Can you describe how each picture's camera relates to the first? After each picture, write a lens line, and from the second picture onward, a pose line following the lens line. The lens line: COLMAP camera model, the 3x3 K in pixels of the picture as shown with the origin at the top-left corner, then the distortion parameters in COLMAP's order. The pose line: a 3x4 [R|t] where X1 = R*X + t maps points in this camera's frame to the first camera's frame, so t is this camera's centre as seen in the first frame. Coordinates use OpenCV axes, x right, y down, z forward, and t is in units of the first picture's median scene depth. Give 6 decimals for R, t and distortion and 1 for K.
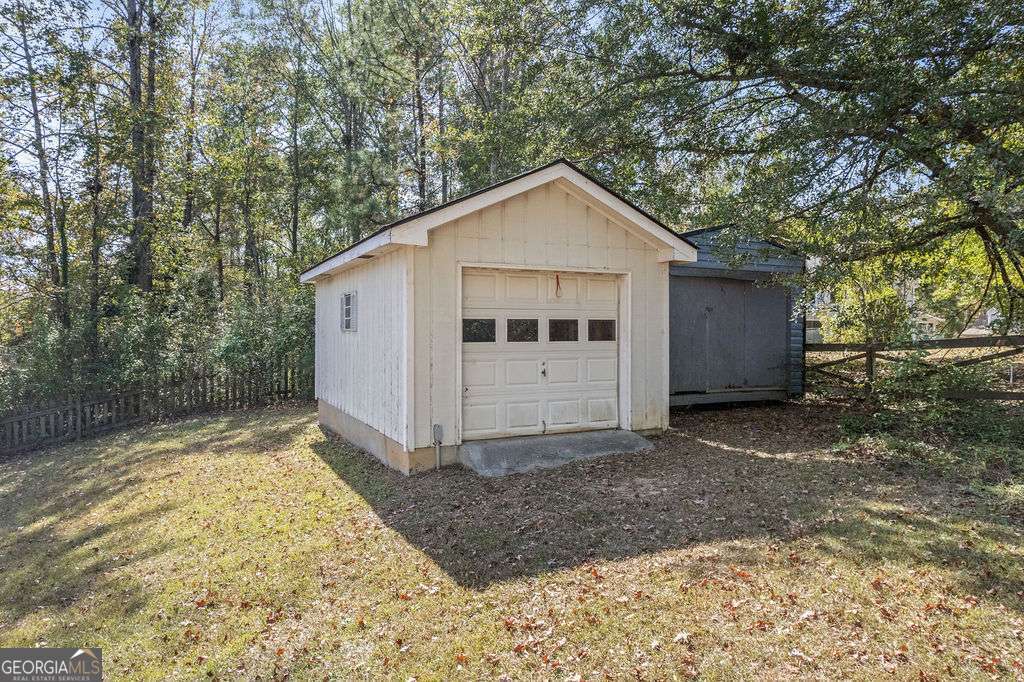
lens RADIAL K [[656.5, 0, 510.7], [0, 656.5, 343.3], [0, 0, 1]] dist [-0.003888, -0.000057]
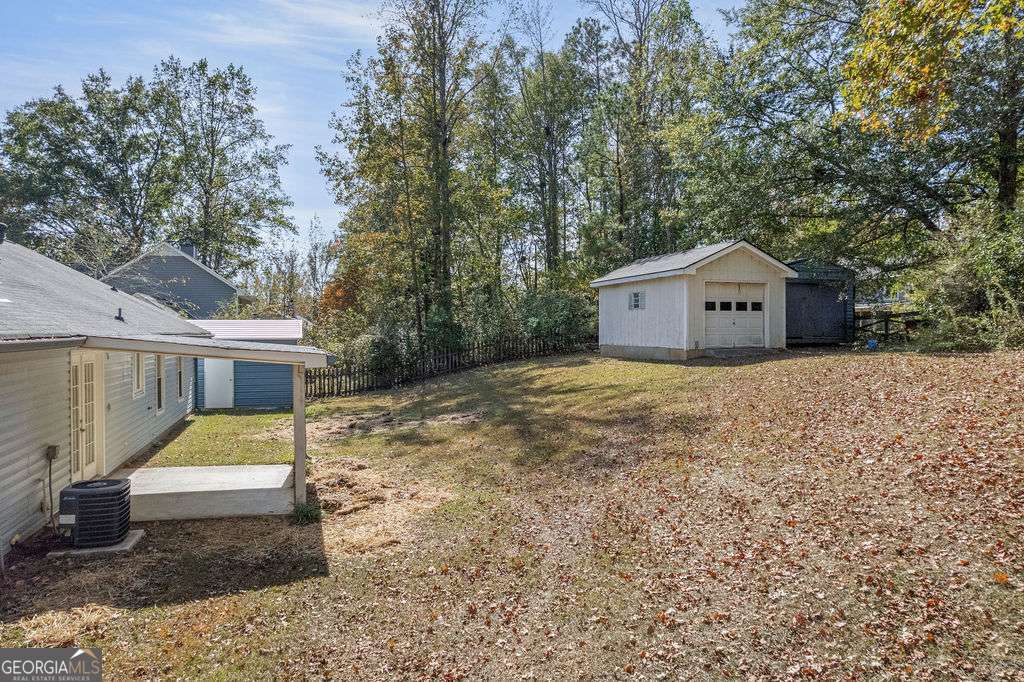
lens RADIAL K [[656.5, 0, 512.9], [0, 656.5, 334.0], [0, 0, 1]] dist [-0.003888, -0.000057]
pose [[0.990820, -0.001751, -0.135179, -0.439354], [0.000450, 0.999953, -0.009654, 0.107909], [0.135190, 0.009505, 0.990774, -1.567498]]
